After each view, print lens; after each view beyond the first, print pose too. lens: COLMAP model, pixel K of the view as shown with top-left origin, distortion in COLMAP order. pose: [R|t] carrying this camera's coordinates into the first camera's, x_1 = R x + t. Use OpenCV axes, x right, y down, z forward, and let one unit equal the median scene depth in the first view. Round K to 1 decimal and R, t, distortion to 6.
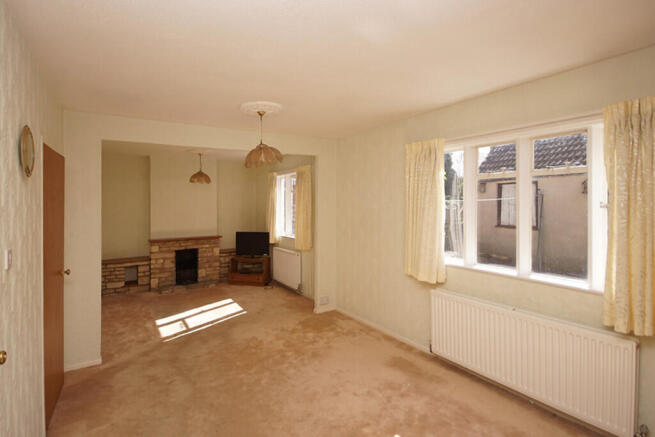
lens RADIAL K [[315.0, 0, 326.7], [0, 315.0, 206.1], [0, 0, 1]] dist [-0.000925, -0.000097]
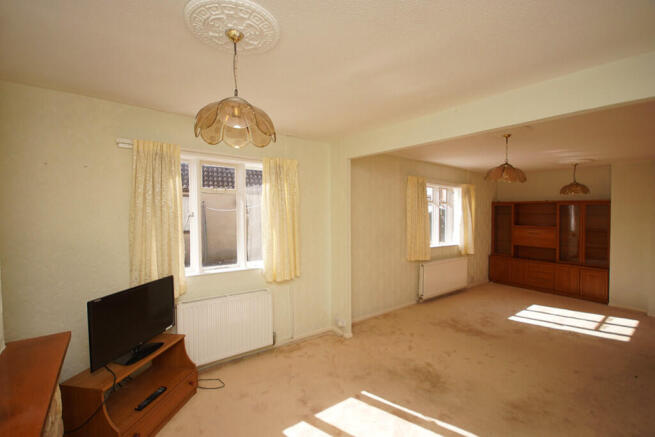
lens RADIAL K [[247.0, 0, 327.5], [0, 247.0, 218.5], [0, 0, 1]] dist [-0.000174, -0.000005]
pose [[0.015759, -0.017321, 0.999726, -0.939786], [0.001513, 0.999849, 0.017299, -0.011150], [-0.999875, 0.001240, 0.015782, 1.379249]]
